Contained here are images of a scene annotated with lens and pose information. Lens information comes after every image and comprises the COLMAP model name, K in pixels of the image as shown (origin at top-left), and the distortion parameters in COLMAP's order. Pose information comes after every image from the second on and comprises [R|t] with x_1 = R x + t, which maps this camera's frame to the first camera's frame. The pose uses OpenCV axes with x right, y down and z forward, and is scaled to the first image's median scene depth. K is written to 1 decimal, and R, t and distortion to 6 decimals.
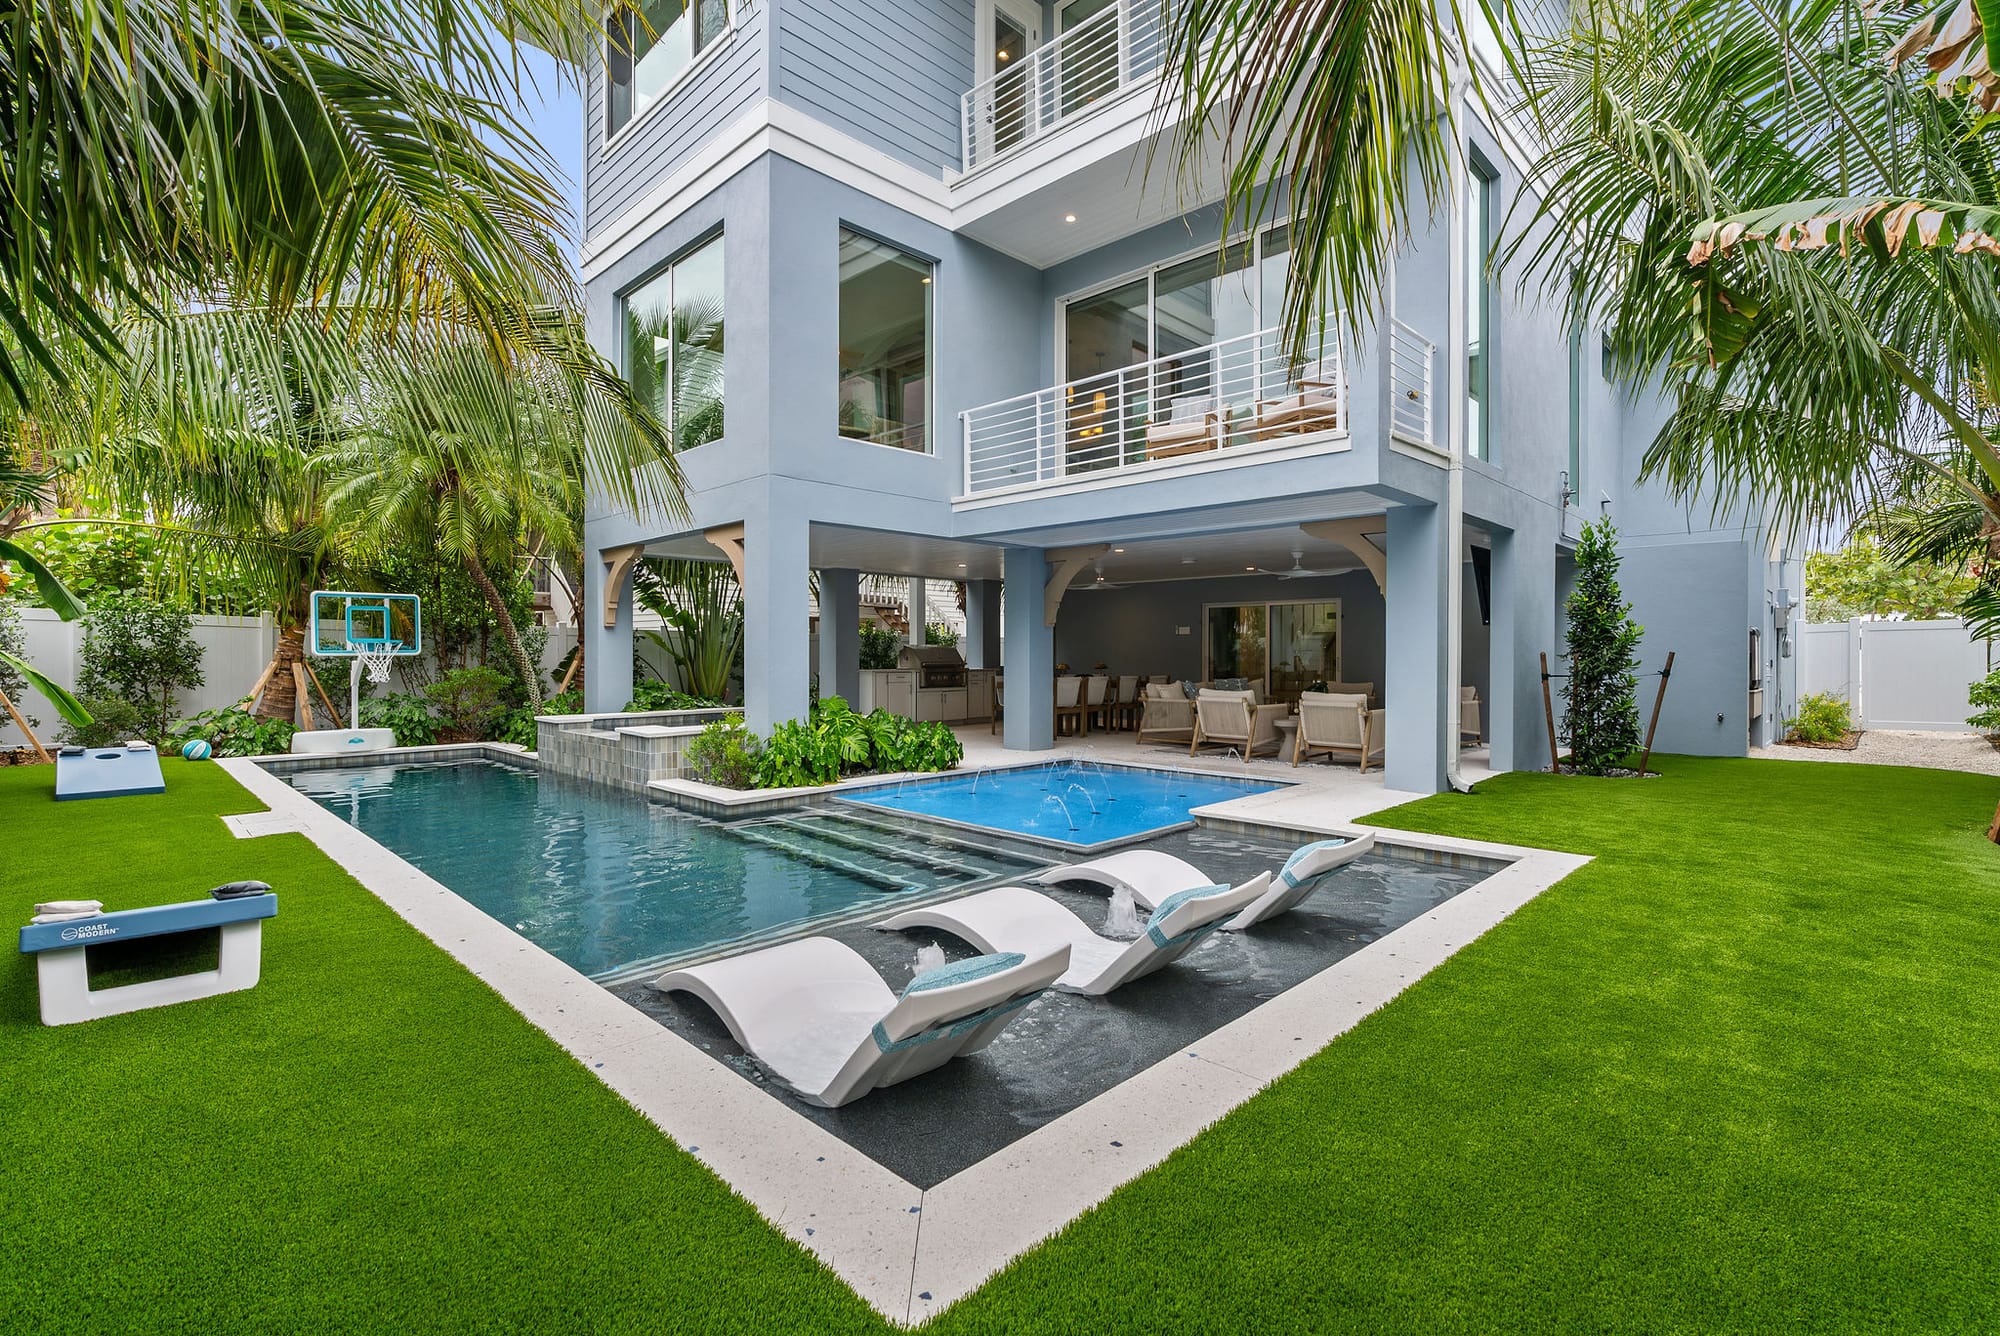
lens RADIAL K [[910.1, 0, 1007.0], [0, 910.1, 656.5], [0, 0, 1]] dist [-0.001179, -0.000097]
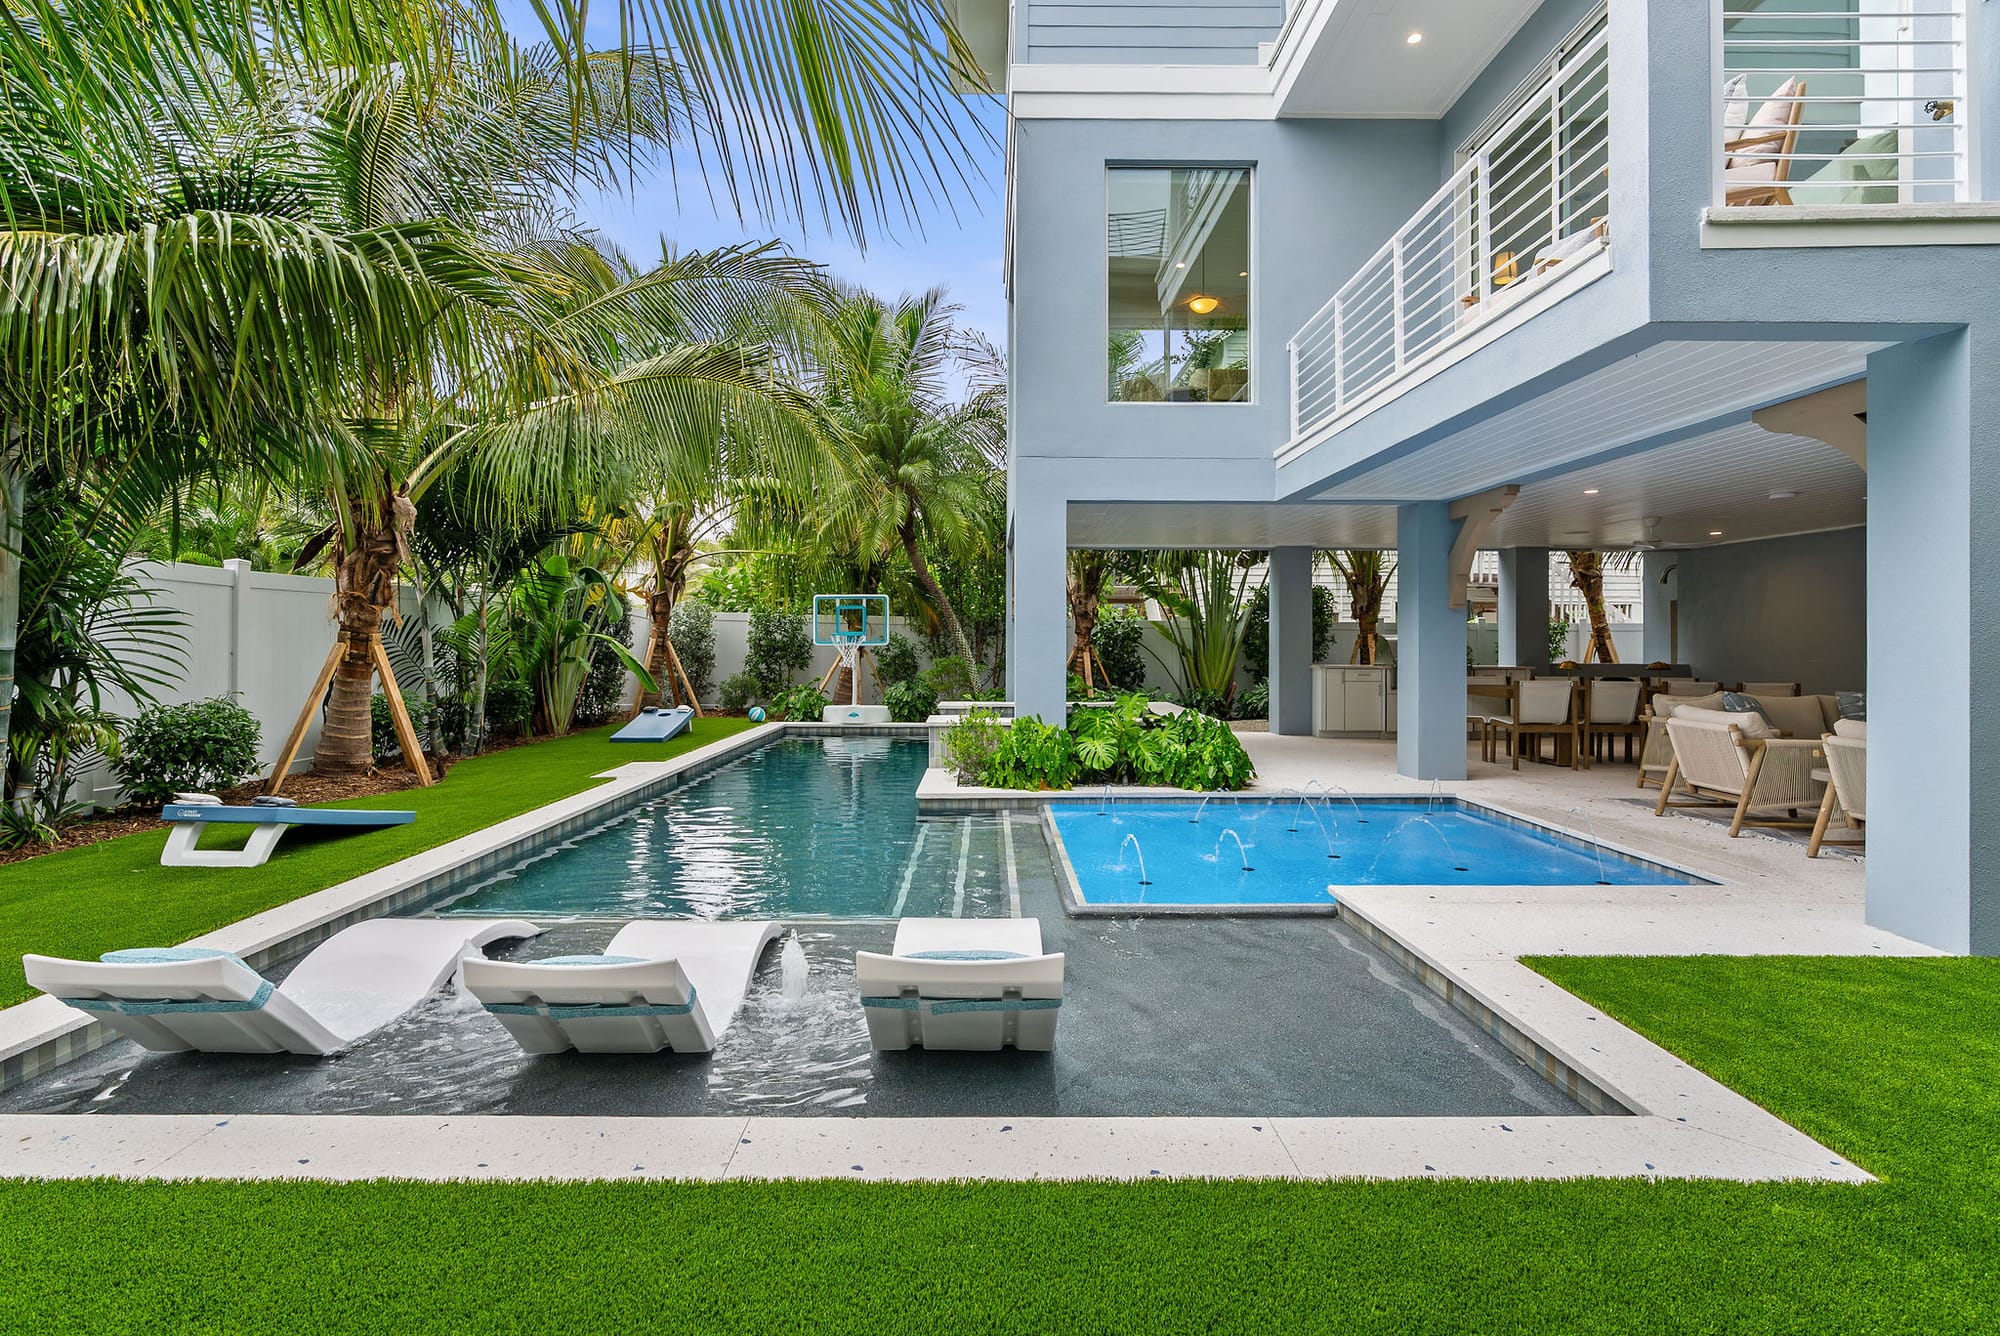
lens RADIAL K [[945.0, 0, 981.4], [0, 945.0, 641.0], [0, 0, 1]] dist [-0.012208, 0.000187]
pose [[0.696564, -0.001134, -0.717494, 0.354901], [-0.004077, 0.999976, -0.005537, -0.002060], [0.717483, 0.006782, 0.696543, 0.241312]]
